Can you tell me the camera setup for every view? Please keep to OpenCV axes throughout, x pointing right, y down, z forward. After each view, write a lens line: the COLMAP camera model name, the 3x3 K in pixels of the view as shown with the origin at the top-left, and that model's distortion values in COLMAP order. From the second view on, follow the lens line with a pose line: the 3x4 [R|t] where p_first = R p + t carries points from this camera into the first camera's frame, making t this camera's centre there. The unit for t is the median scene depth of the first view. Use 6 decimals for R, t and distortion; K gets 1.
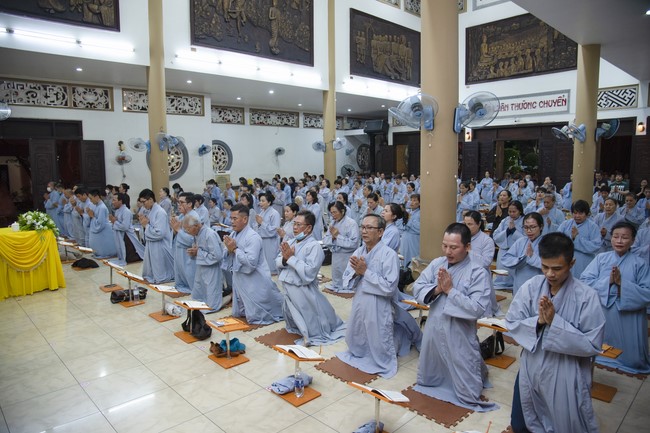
lens RADIAL K [[442.5, 0, 325.0], [0, 442.5, 216.5], [0, 0, 1]] dist [-0.104333, 0.062297]
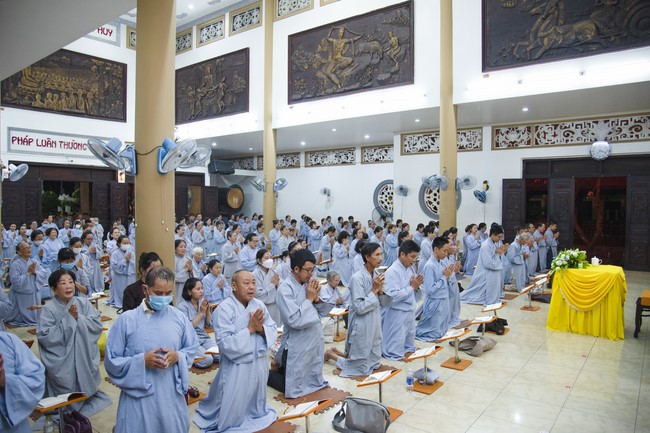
lens RADIAL K [[453.3, 0, 325.0], [0, 453.3, 216.5], [0, 0, 1]] dist [-0.105437, 0.062333]
pose [[0.145897, 0.043358, -0.988349, 0.579965], [-0.125823, 0.991739, 0.024933, -0.081559], [0.981266, 0.120719, 0.150147, 0.582557]]
